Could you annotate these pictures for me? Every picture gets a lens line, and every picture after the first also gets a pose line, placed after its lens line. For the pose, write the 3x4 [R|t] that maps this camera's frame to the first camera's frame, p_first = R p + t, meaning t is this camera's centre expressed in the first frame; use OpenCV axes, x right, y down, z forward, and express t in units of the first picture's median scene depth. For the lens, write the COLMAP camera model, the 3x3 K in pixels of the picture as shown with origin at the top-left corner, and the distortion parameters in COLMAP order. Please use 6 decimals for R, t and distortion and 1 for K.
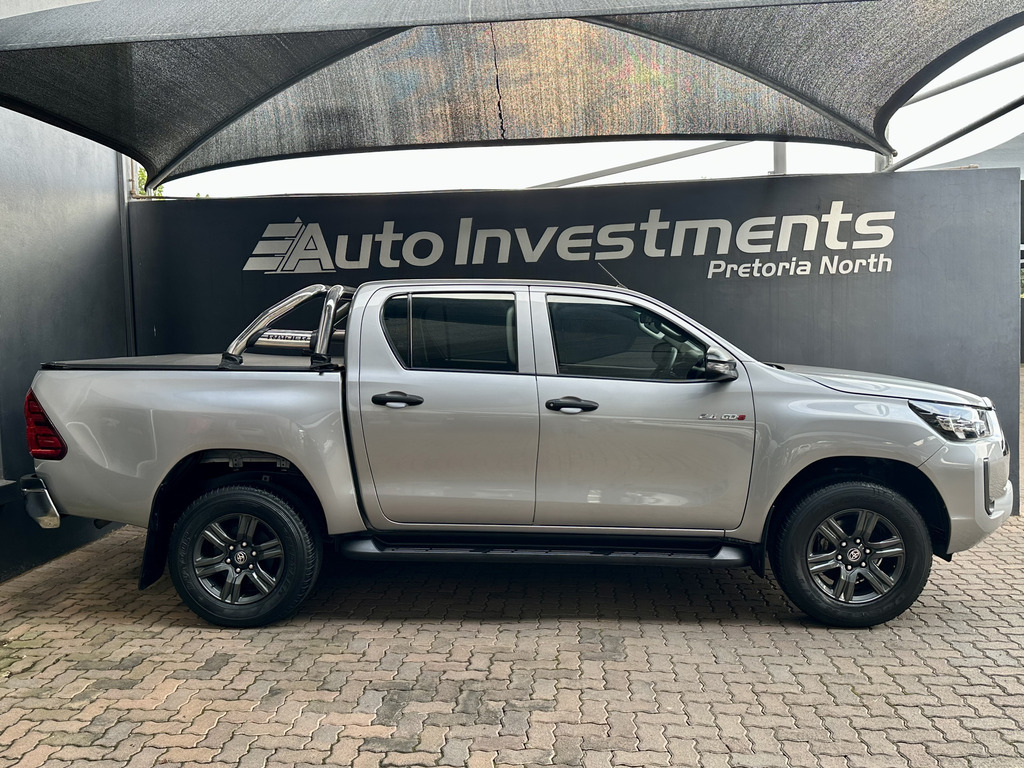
lens RADIAL K [[862.7, 0, 504.8], [0, 862.7, 381.7], [0, 0, 1]] dist [0.096377, -0.113846]
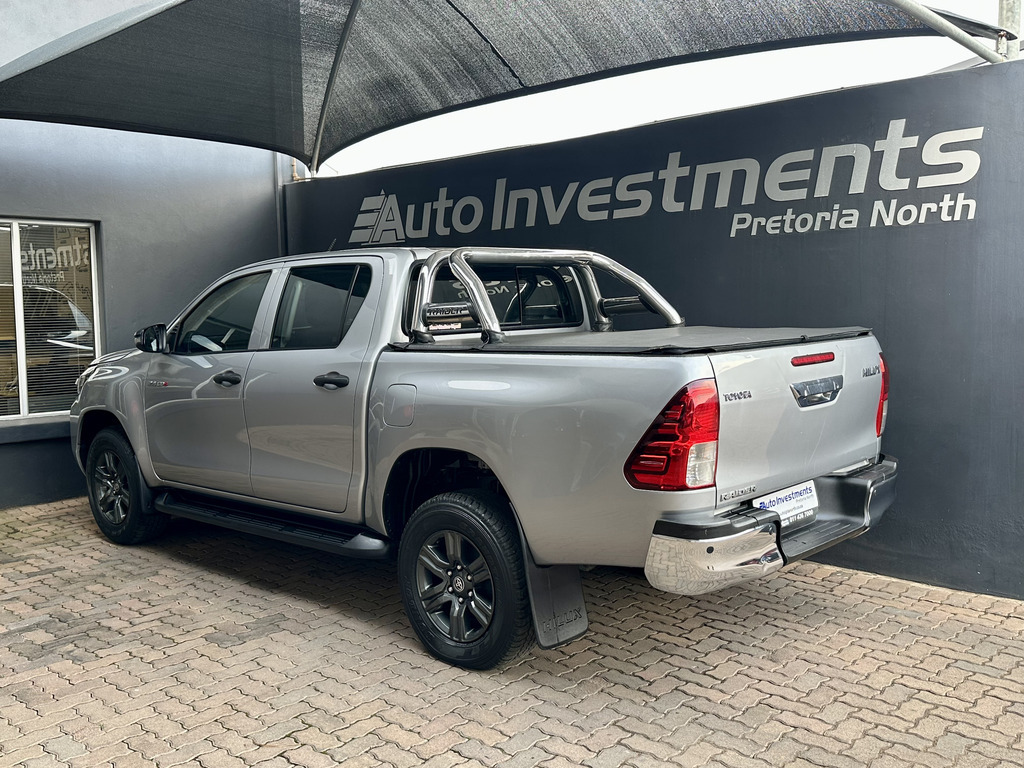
lens RADIAL K [[946.5, 0, 511.3], [0, 946.5, 387.9], [0, 0, 1]] dist [0.019913, 0.000000]
pose [[0.780456, 0.067912, -0.621511, 0.714666], [-0.039461, 0.997452, 0.059438, -0.032607], [0.623964, -0.021864, 0.781147, 0.255918]]
